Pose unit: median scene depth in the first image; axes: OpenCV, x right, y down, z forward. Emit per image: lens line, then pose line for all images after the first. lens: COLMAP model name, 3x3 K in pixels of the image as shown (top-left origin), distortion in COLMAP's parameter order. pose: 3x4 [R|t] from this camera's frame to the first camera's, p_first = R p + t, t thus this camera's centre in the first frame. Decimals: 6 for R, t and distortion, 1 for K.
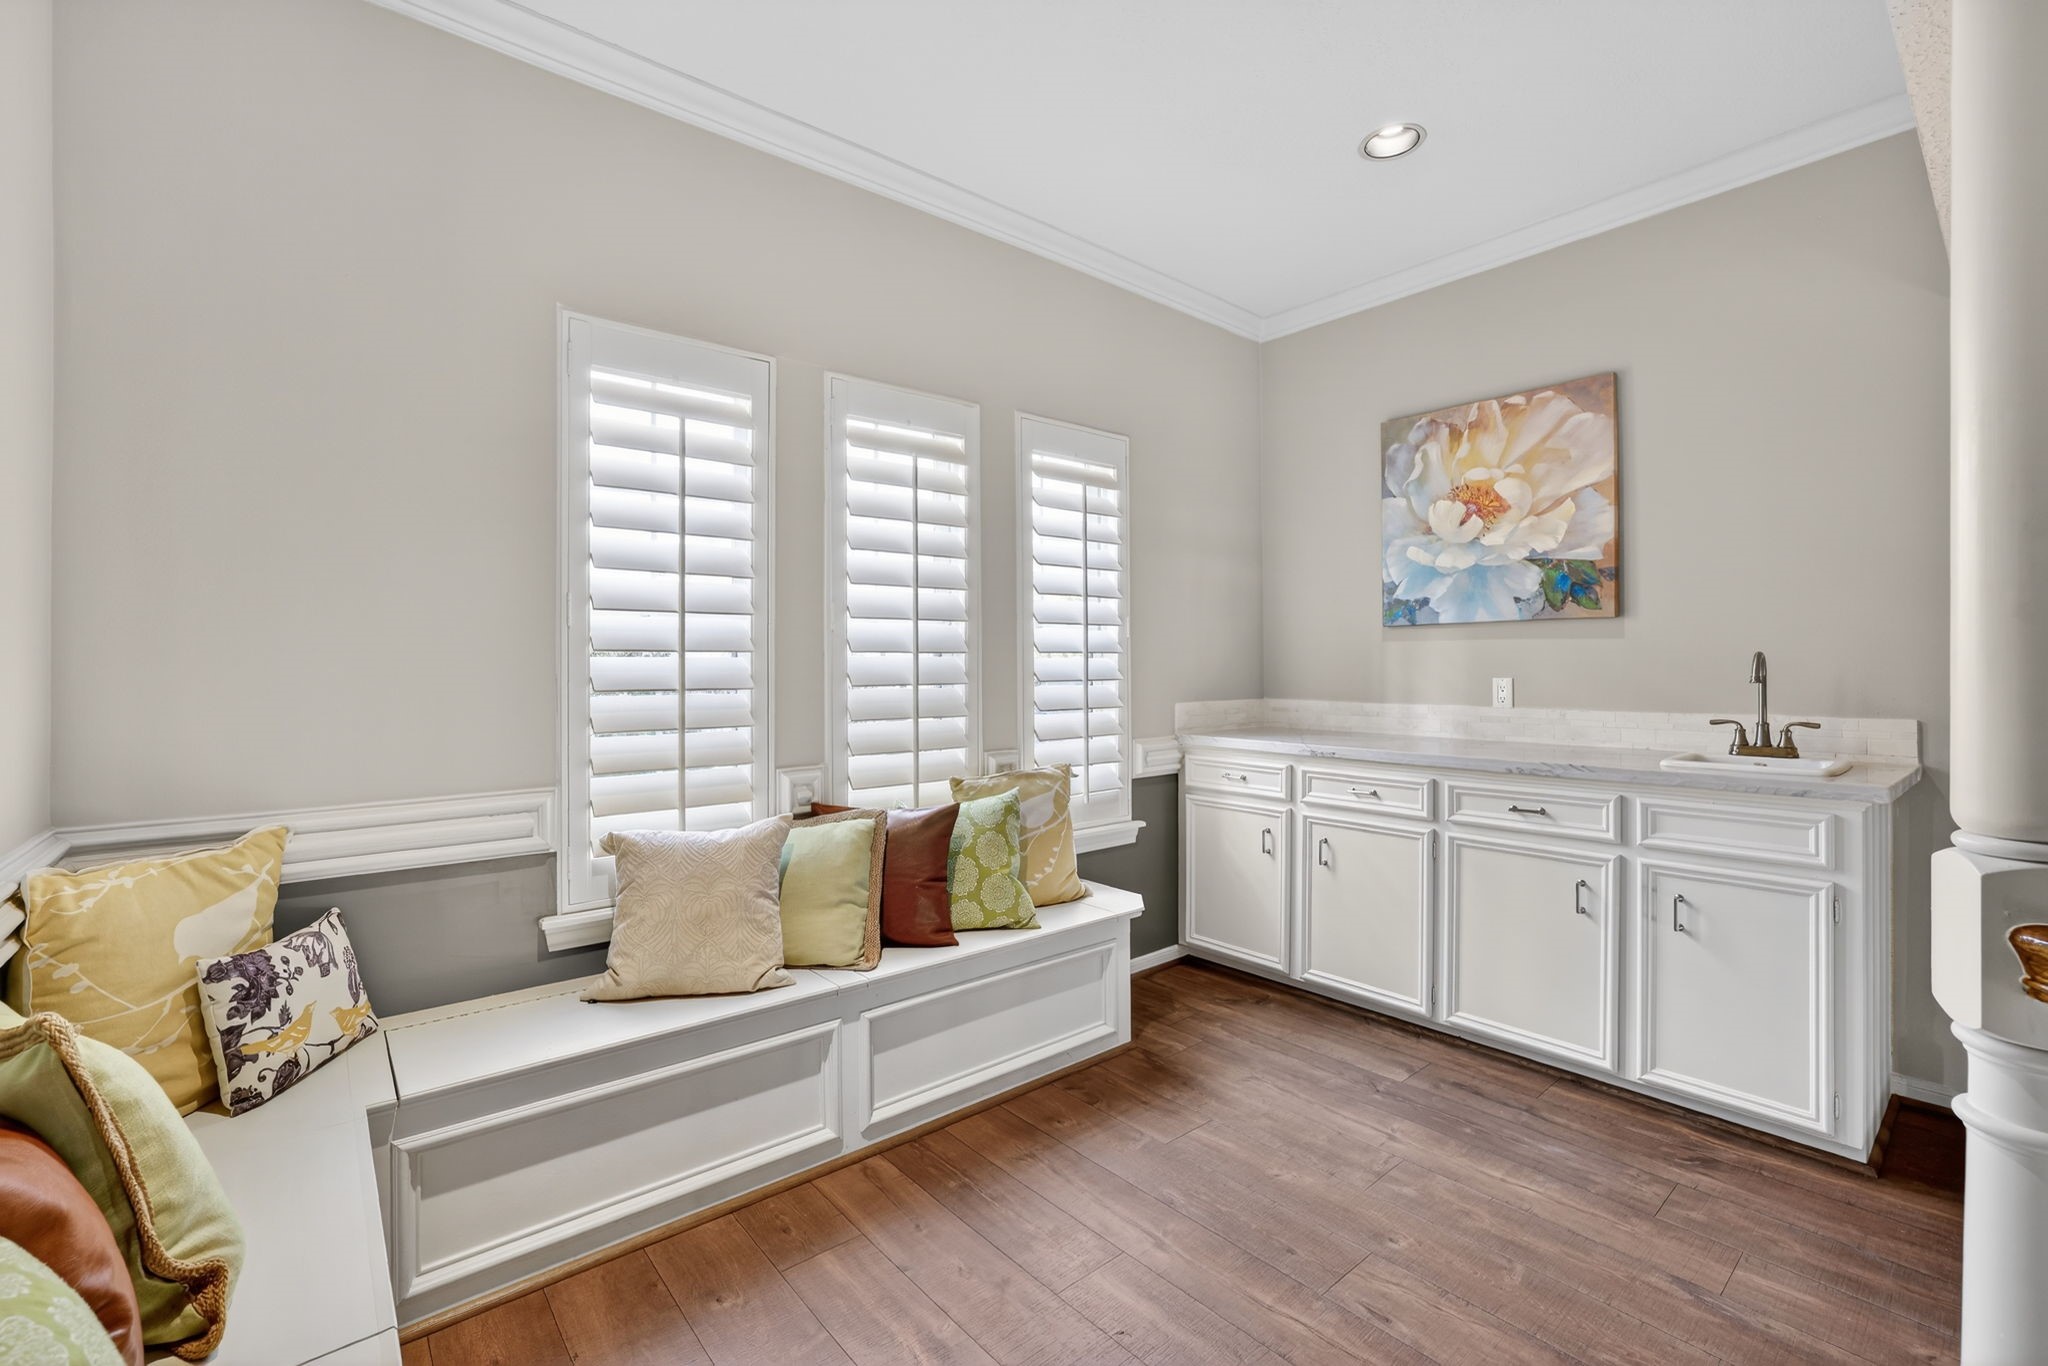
lens RADIAL K [[887.2, 0, 1026.7], [0, 887.2, 676.3], [0, 0, 1]] dist [-0.009276, 0.000047]
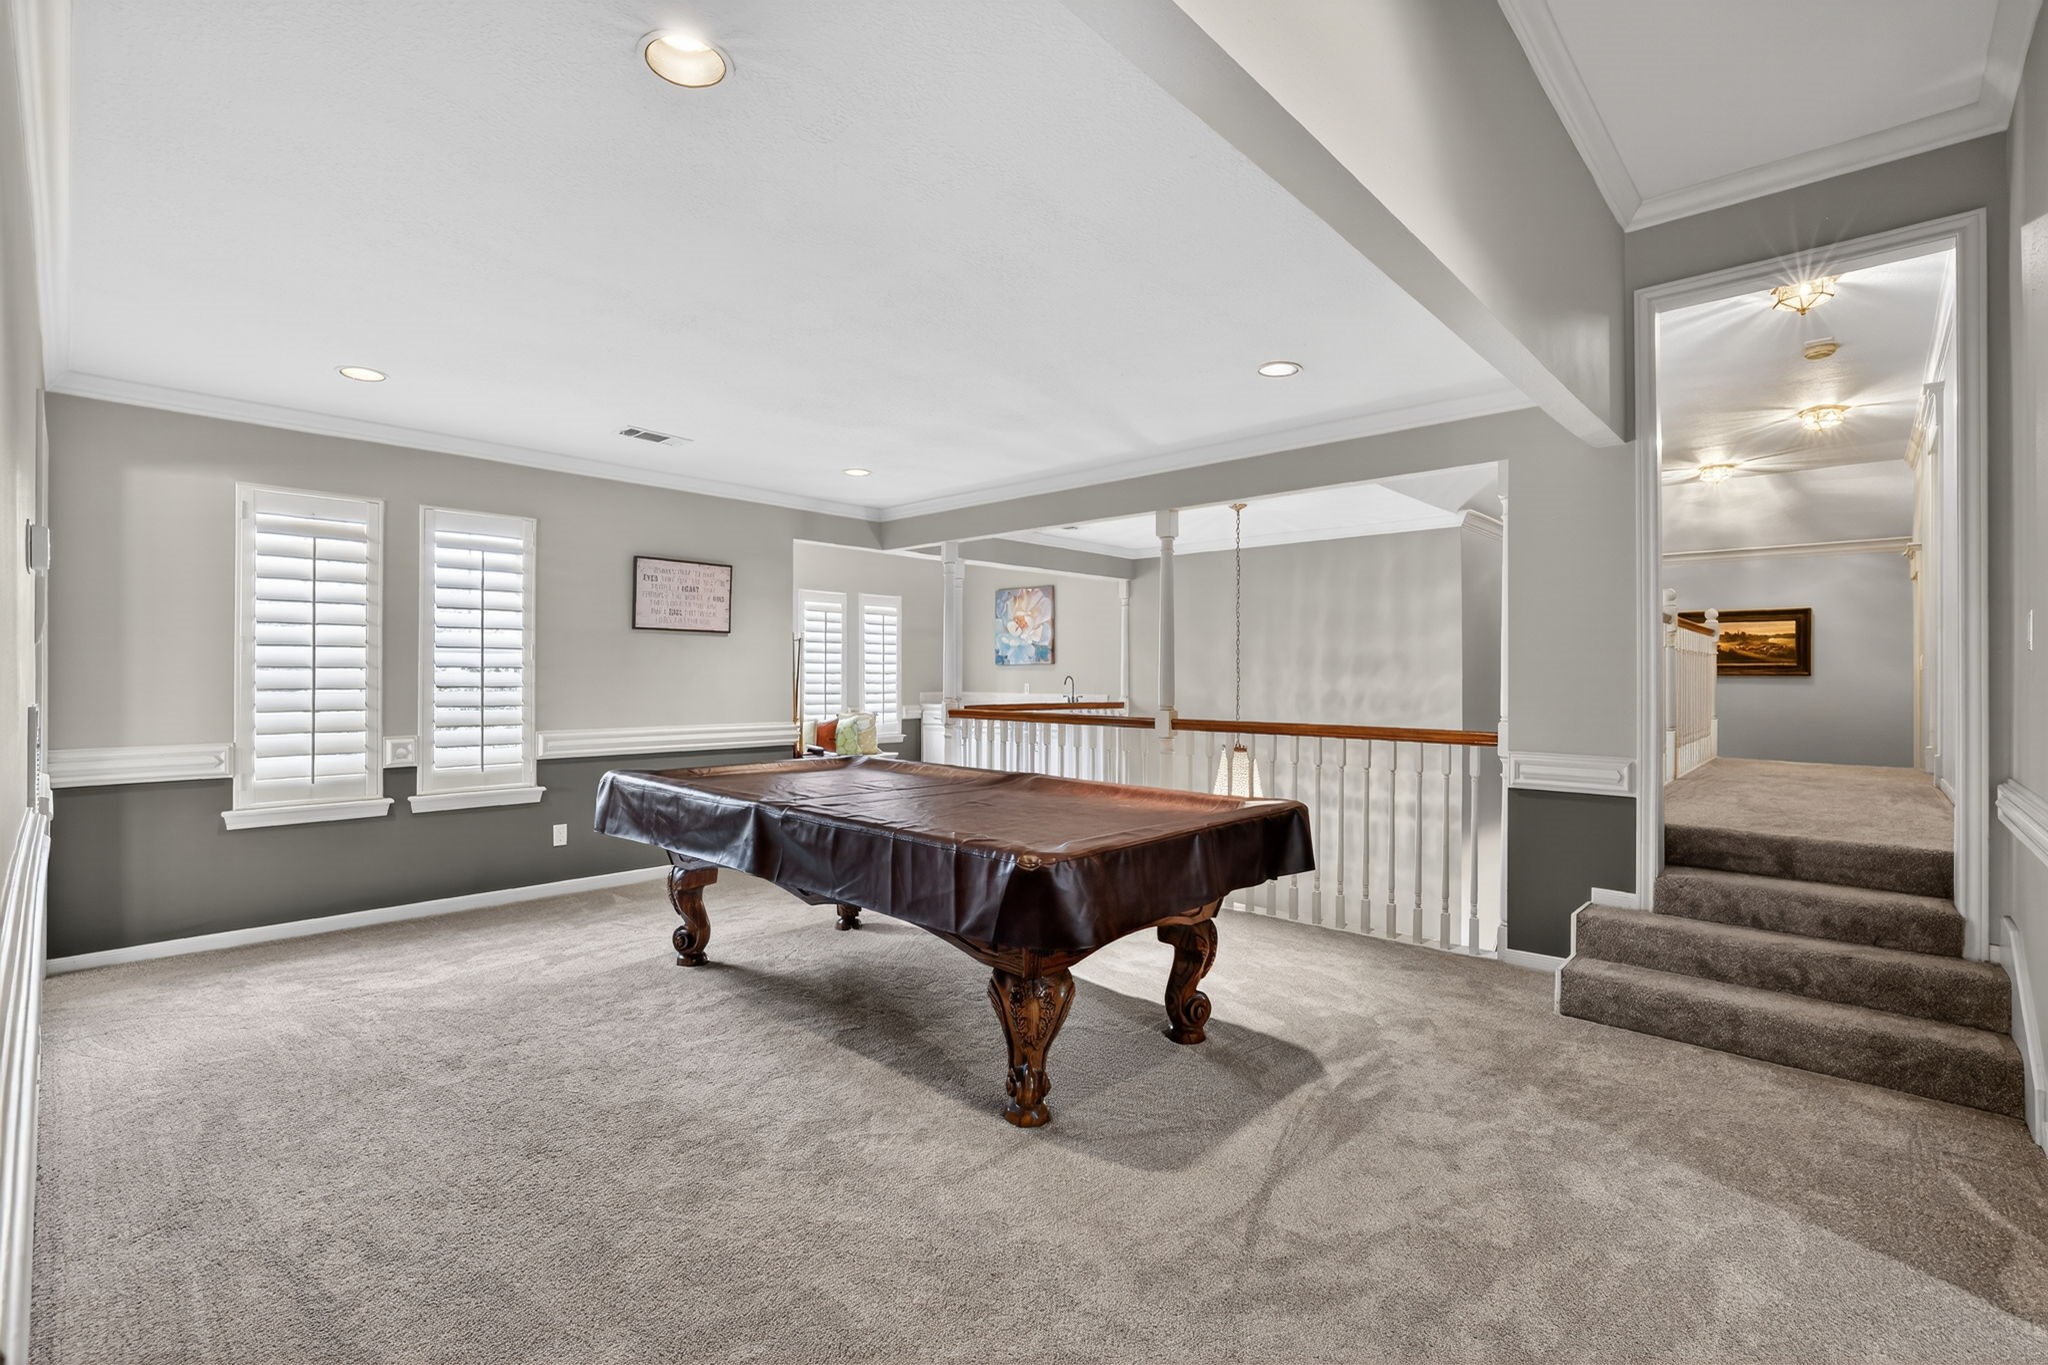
lens RADIAL K [[887.2, 0, 1022.7], [0, 887.2, 674.8], [0, 0, 1]] dist [-0.009276, 0.000047]
pose [[0.991120, 0.006355, 0.132819, 0.136584], [-0.005248, 0.999949, -0.008683, -0.001550], [-0.132867, 0.007909, 0.991102, -1.970314]]
